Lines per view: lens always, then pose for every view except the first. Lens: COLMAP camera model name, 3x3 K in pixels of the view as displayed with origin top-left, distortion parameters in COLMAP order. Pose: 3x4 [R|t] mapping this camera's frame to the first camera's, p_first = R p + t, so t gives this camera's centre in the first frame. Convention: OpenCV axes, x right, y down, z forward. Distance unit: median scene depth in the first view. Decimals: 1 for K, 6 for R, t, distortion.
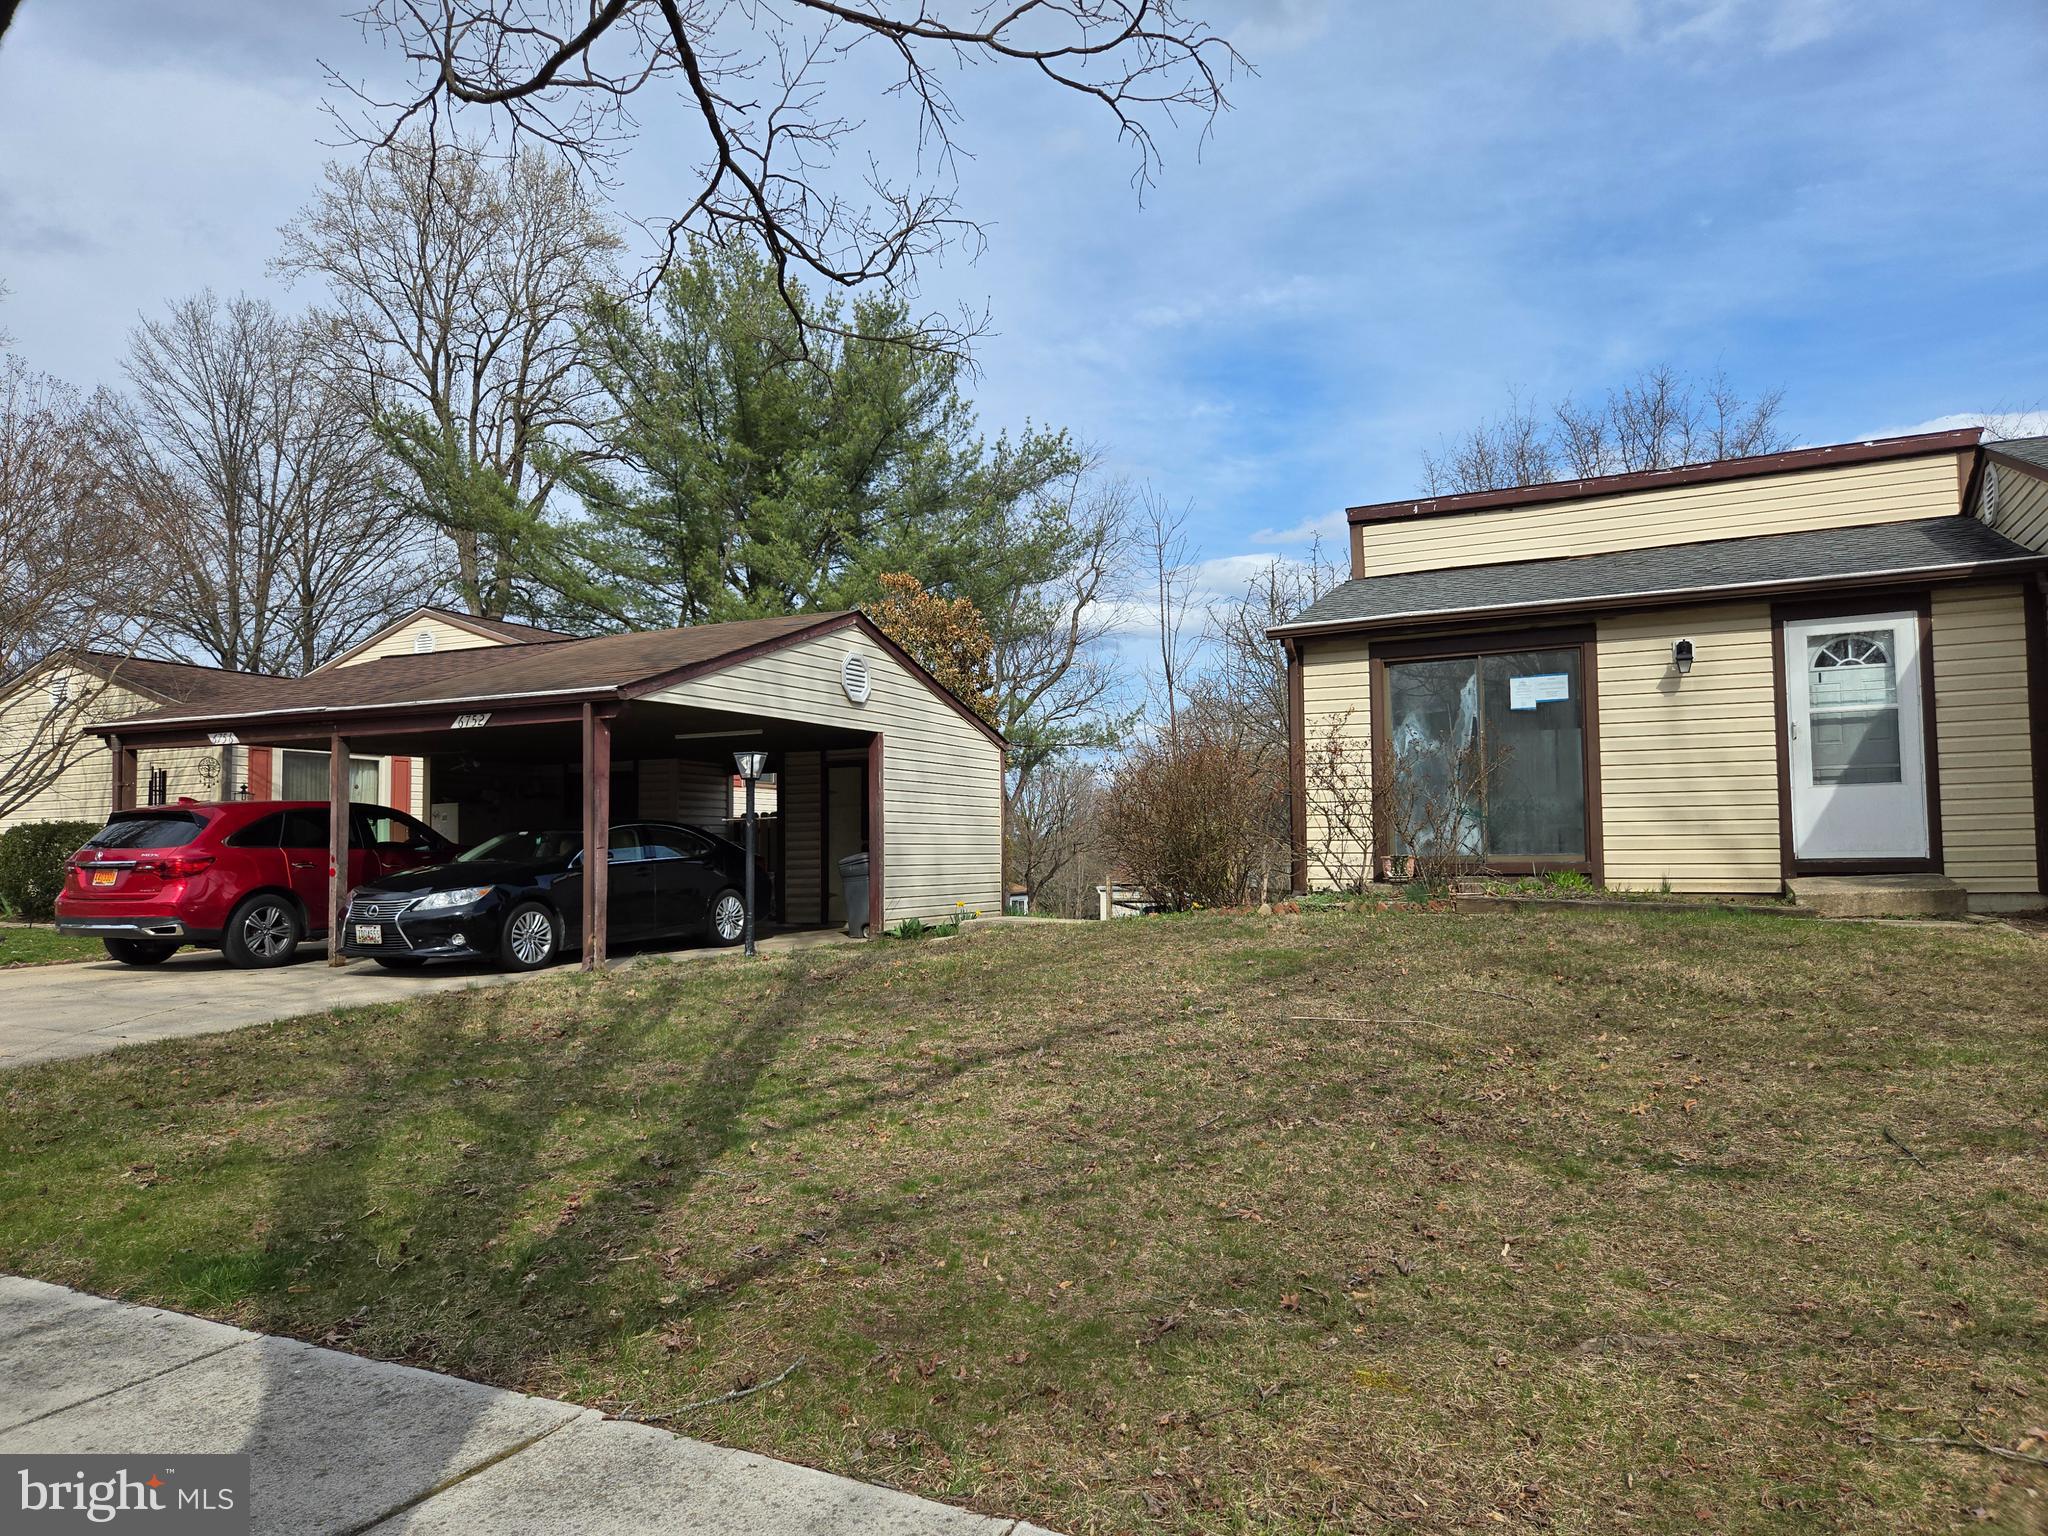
lens RADIAL K [[1280.5, 0, 1027.1], [0, 1280.5, 802.2], [0, 0, 1]] dist [0.037733, -0.032827]
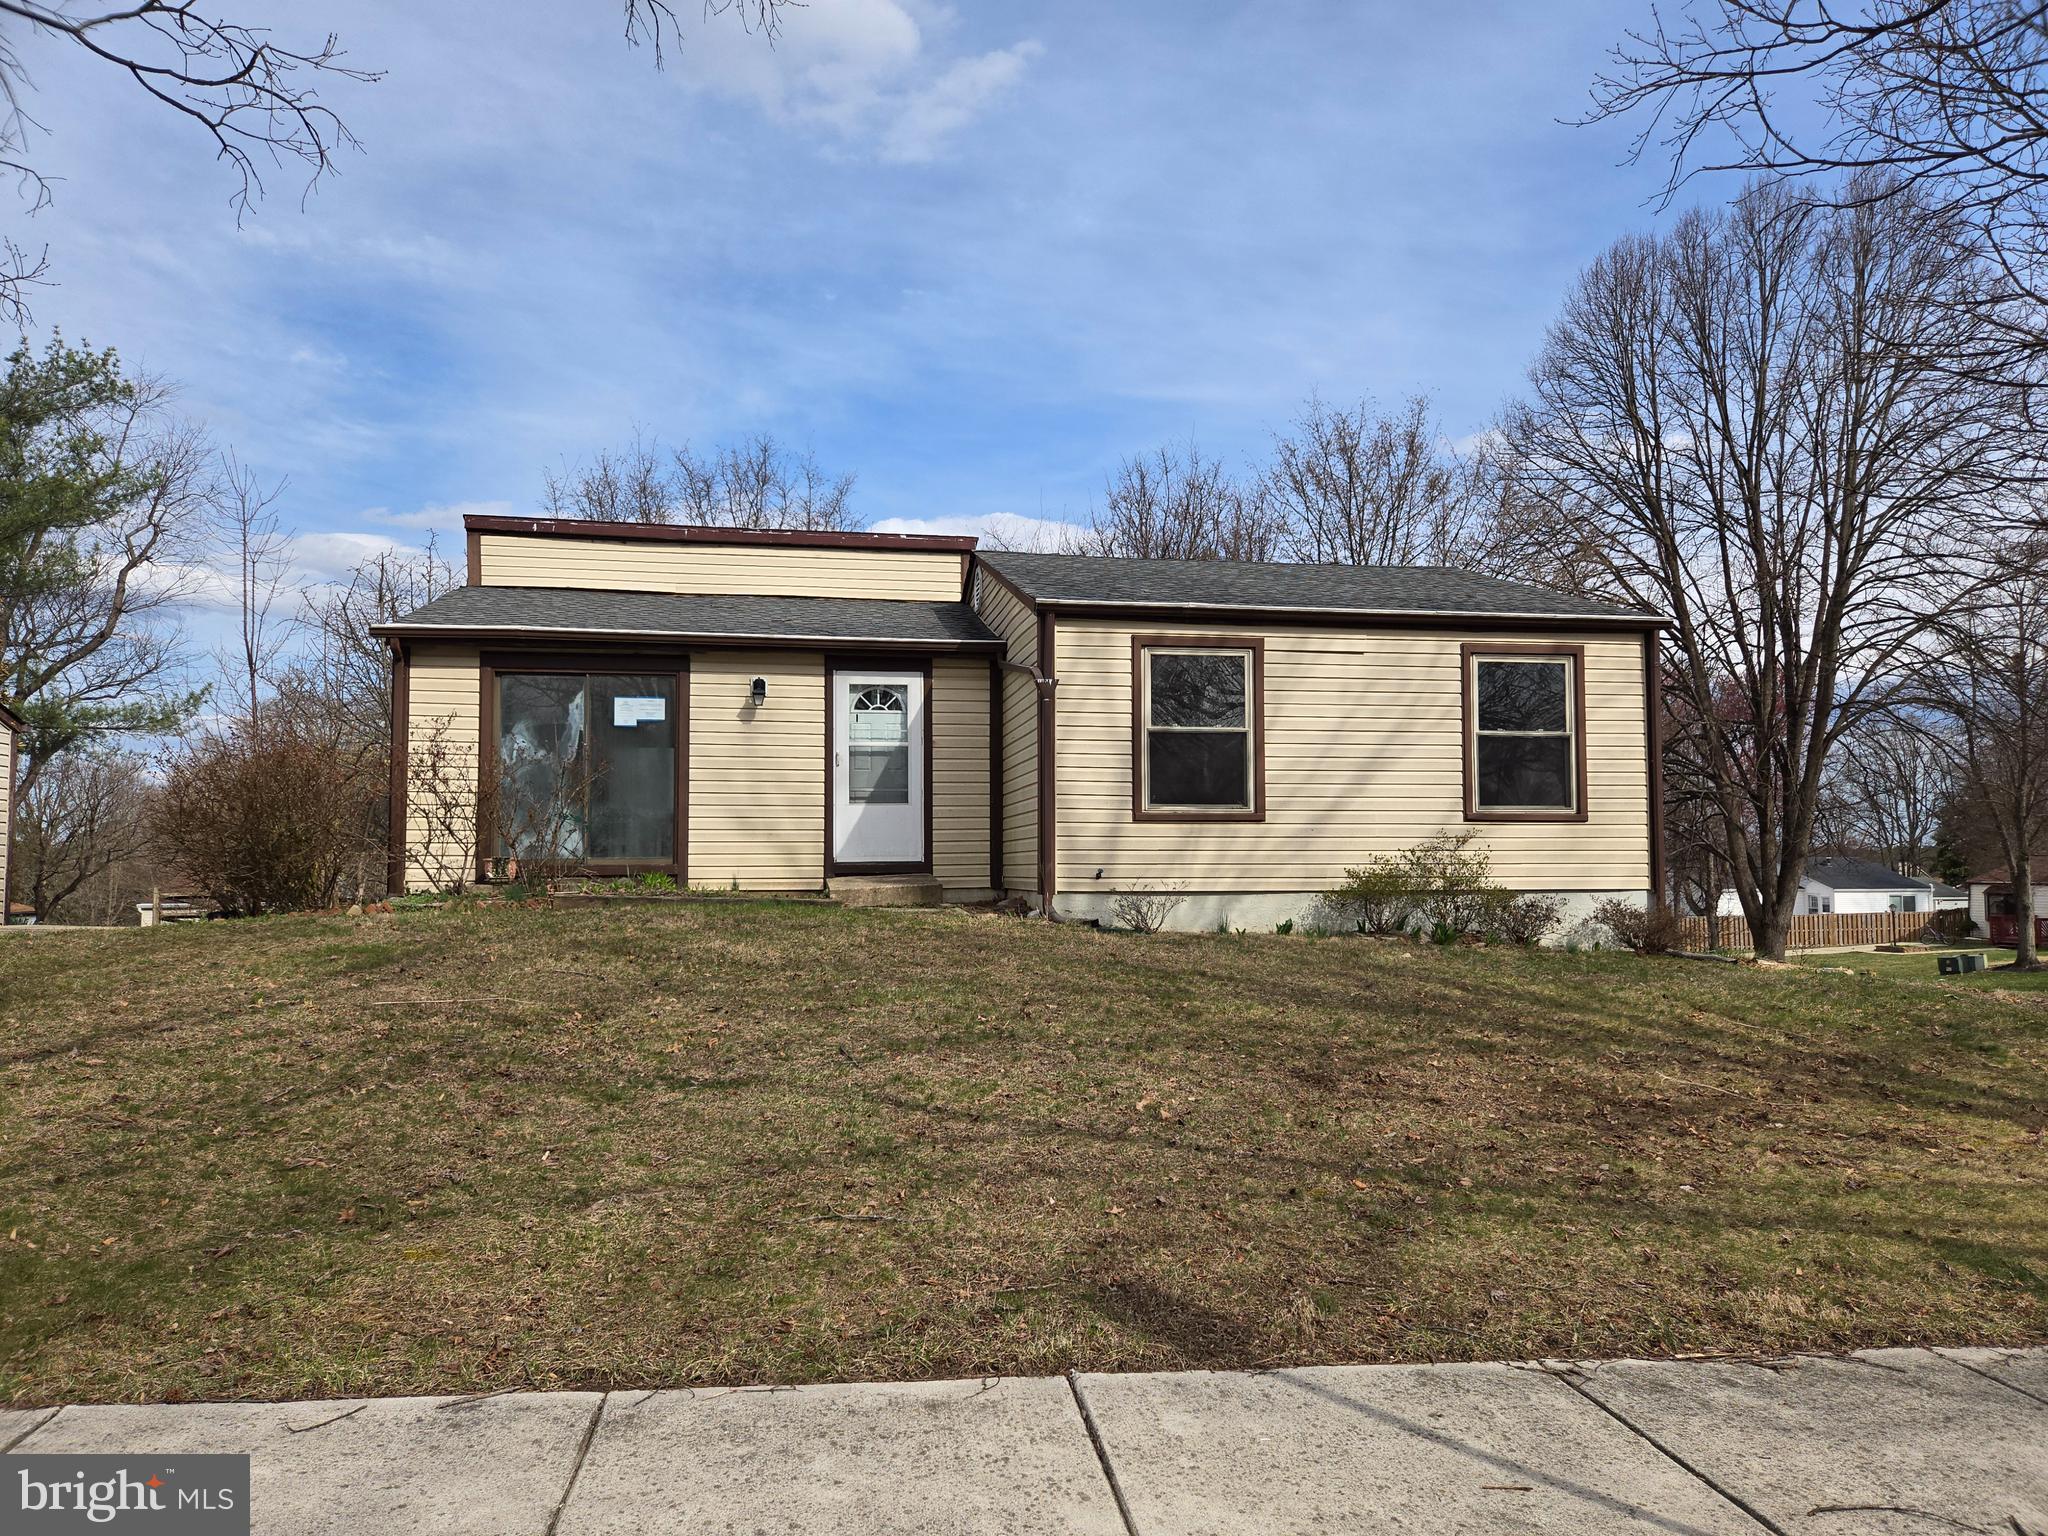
lens RADIAL K [[1280.5, 0, 1027.1], [0, 1280.5, 802.2], [0, 0, 1]] dist [0.037733, -0.032827]
pose [[0.792798, 0.033871, 0.608543, -0.013236], [-0.026964, 0.999426, -0.020499, 0.008665], [-0.608888, -0.000157, 0.793256, -0.120463]]
